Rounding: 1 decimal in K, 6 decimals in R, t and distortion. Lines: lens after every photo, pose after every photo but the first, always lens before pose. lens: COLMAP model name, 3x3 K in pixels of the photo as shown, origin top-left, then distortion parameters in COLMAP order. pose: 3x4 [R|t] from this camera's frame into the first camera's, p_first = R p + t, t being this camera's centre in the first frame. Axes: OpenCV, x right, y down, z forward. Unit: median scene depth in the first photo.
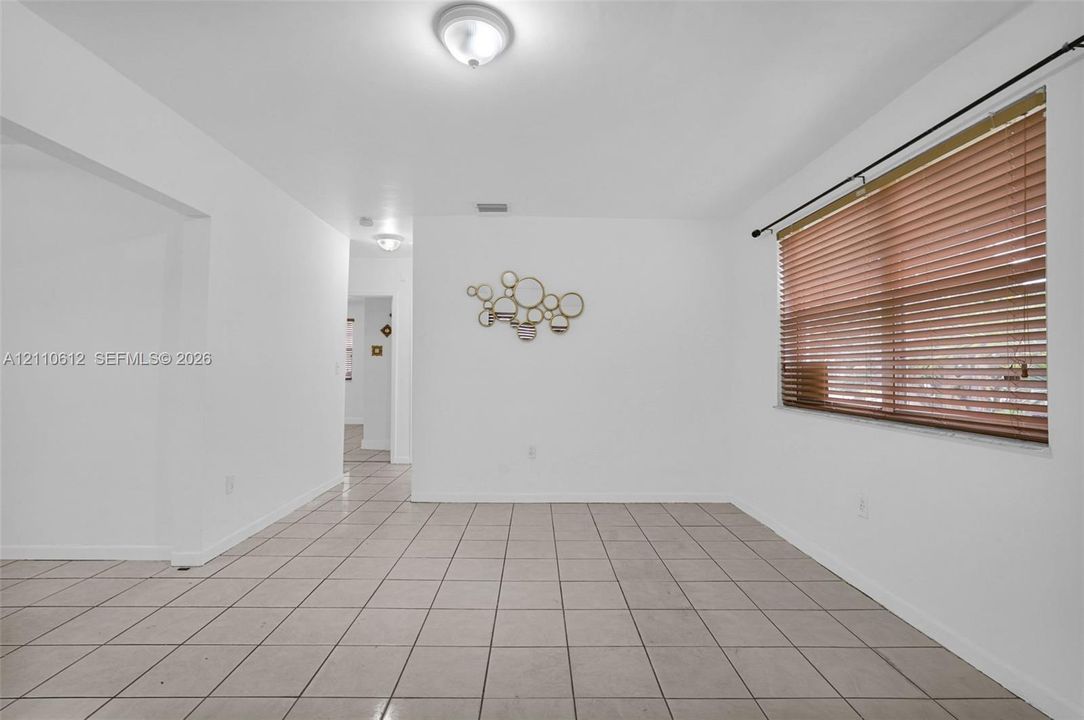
lens RADIAL K [[486.8, 0, 542.0], [0, 486.8, 360.0], [0, 0, 1]] dist [-0.016921, -0.000019]
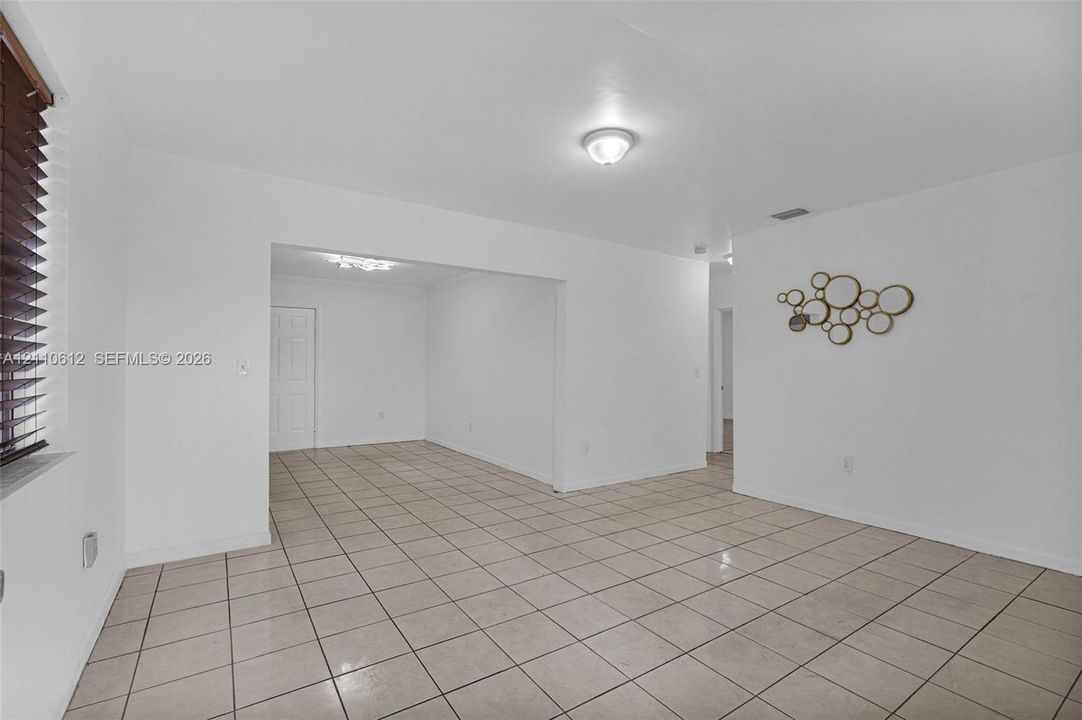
lens RADIAL K [[490.7, 0, 545.8], [0, 490.7, 360.4], [0, 0, 1]] dist [-0.019215, 0.007346]
pose [[0.545544, -0.016436, -0.837921, 0.441294], [0.014202, 0.999845, -0.010366, -0.006676], [0.837962, -0.006245, 0.545693, 0.021881]]
